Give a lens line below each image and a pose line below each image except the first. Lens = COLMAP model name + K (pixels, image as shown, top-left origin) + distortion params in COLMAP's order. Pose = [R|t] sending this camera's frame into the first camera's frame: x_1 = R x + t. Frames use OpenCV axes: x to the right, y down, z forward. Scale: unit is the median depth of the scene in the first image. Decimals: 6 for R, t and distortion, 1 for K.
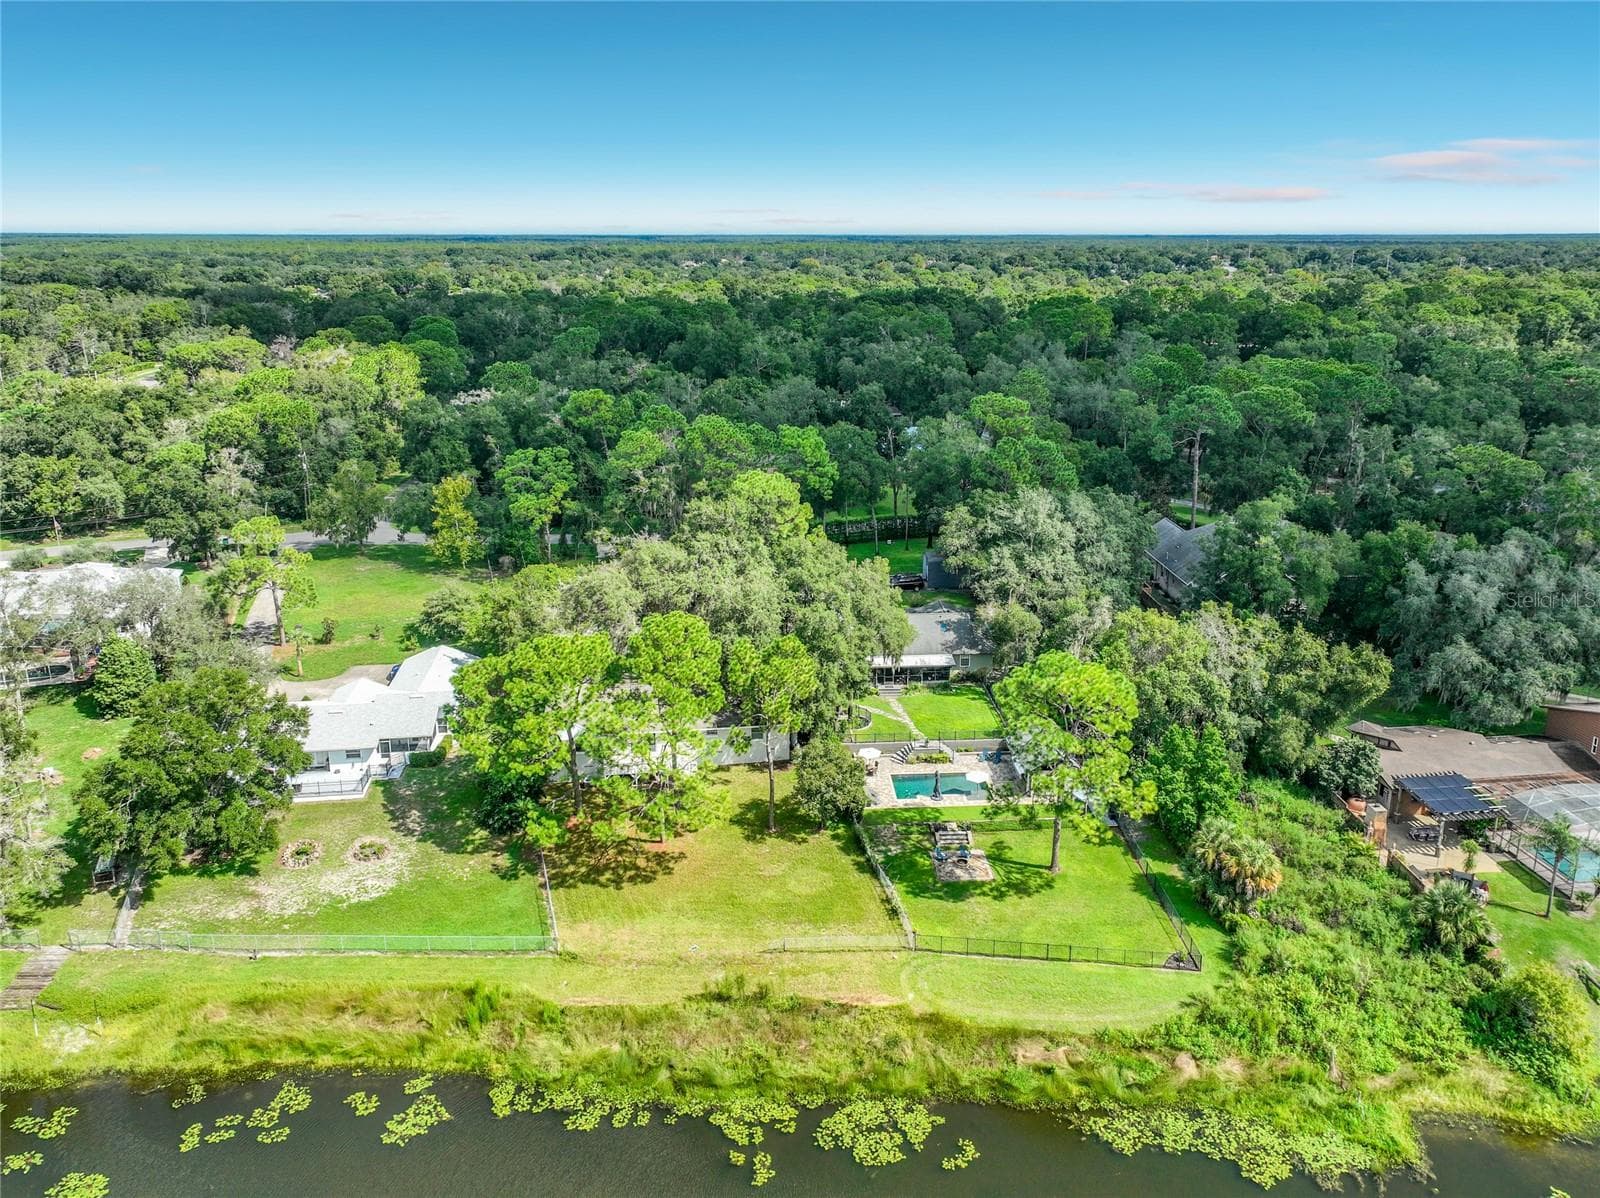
lens RADIAL K [[1128.4, 0, 801.1], [0, 1128.4, 598.5], [0, 0, 1]] dist [0.009064, -0.012040]
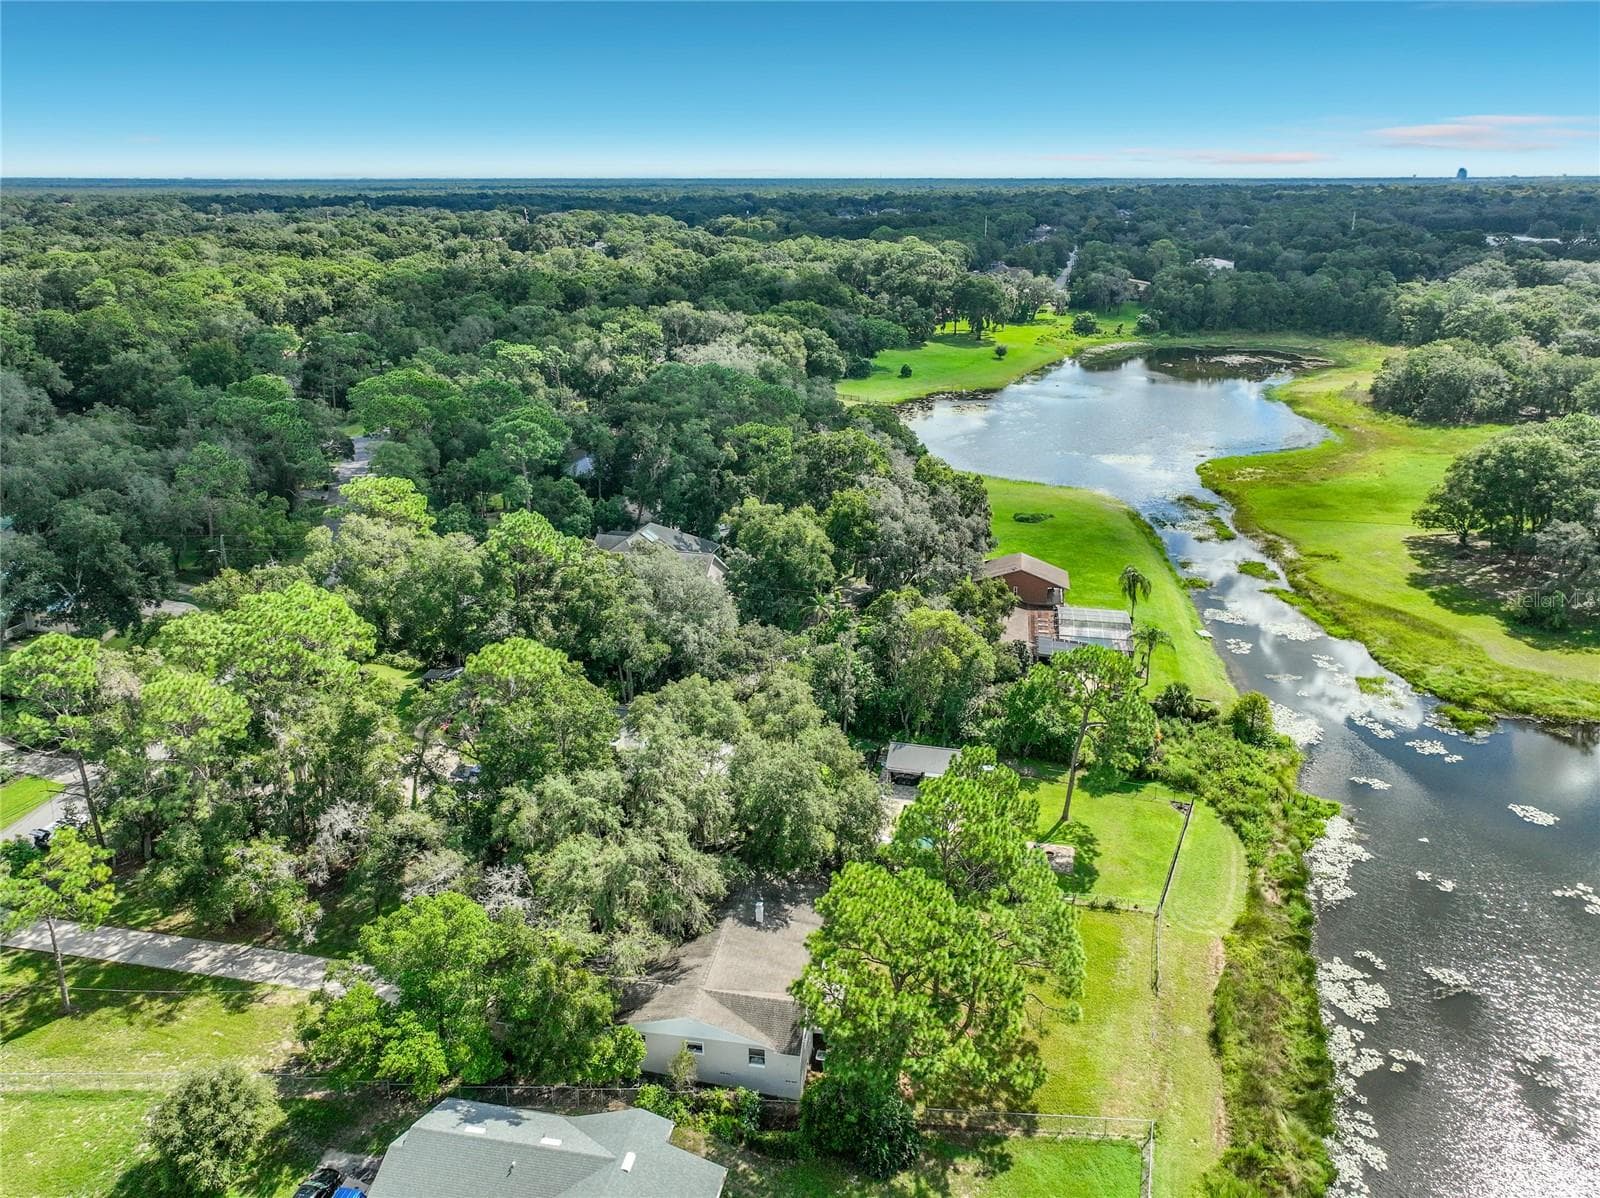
lens RADIAL K [[1128.4, 0, 800.5], [0, 1128.4, 600.0], [0, 0, 1]] dist [0.009064, -0.012040]
pose [[0.305369, -0.325837, 0.894751, -1.183948], [0.306386, 0.923288, 0.231663, -0.474238], [-0.901597, 0.203396, 0.381775, 0.976186]]
